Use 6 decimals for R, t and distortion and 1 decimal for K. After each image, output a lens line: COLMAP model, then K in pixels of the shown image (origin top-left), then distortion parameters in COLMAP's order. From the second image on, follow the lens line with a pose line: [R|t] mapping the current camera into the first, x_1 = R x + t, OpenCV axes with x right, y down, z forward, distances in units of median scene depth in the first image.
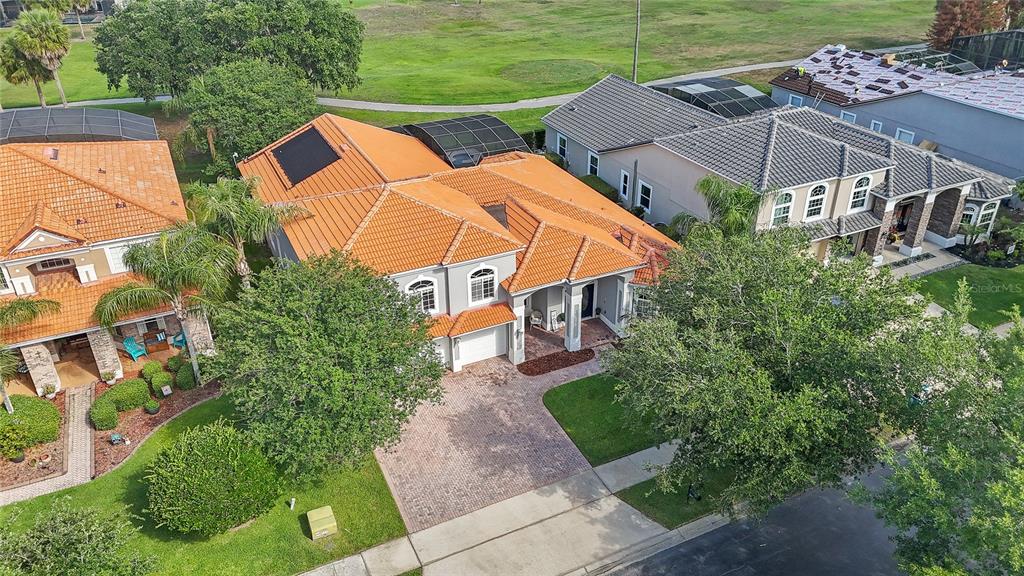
lens RADIAL K [[752.8, 0, 512.9], [0, 752.8, 287.8], [0, 0, 1]] dist [0.090685, -0.087693]
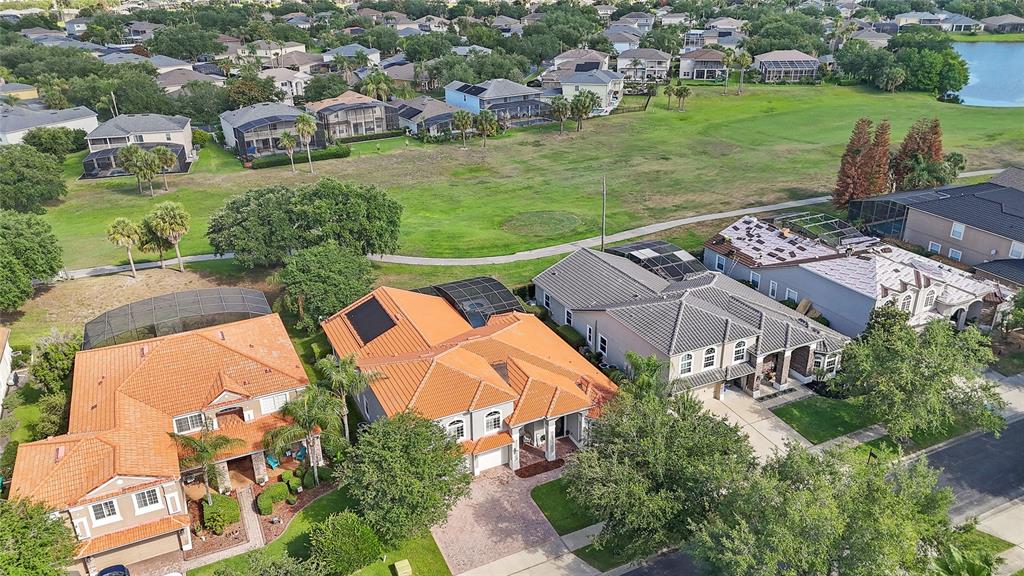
lens RADIAL K [[752.8, 0, 512.9], [0, 752.8, 287.8], [0, 0, 1]] dist [0.090685, -0.087693]
pose [[0.999980, -0.006295, -0.001044, 0.004989], [0.006166, 0.995375, -0.095866, -0.110154], [0.001643, 0.095857, 0.995394, -0.533790]]
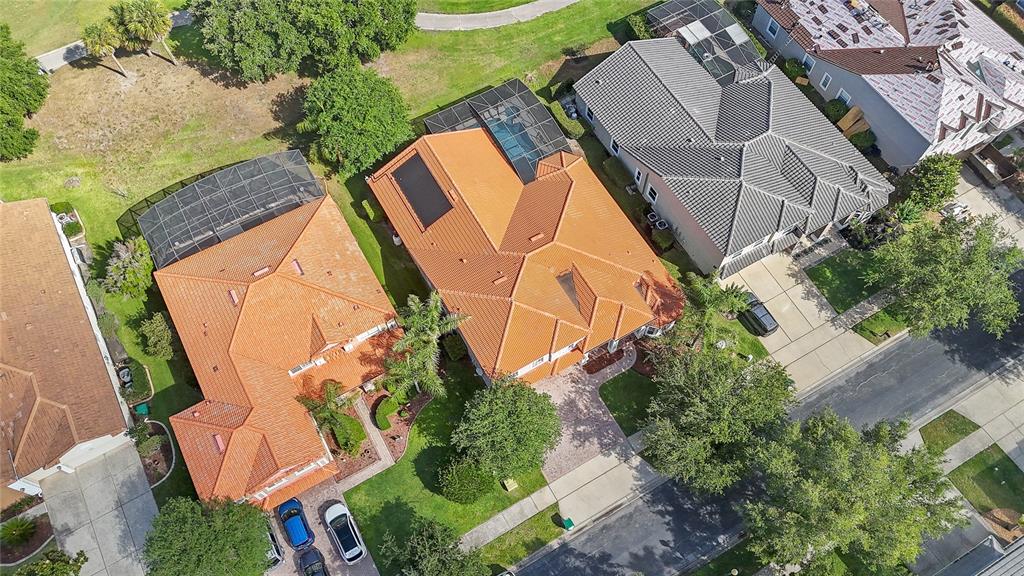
lens RADIAL K [[752.8, 0, 512.9], [0, 752.8, 287.8], [0, 0, 1]] dist [0.090685, -0.087693]
pose [[0.997297, -0.064460, 0.035267, -0.190373], [0.033952, 0.829933, 0.556829, -0.950183], [-0.065162, -0.554126, 0.829878, -0.361797]]
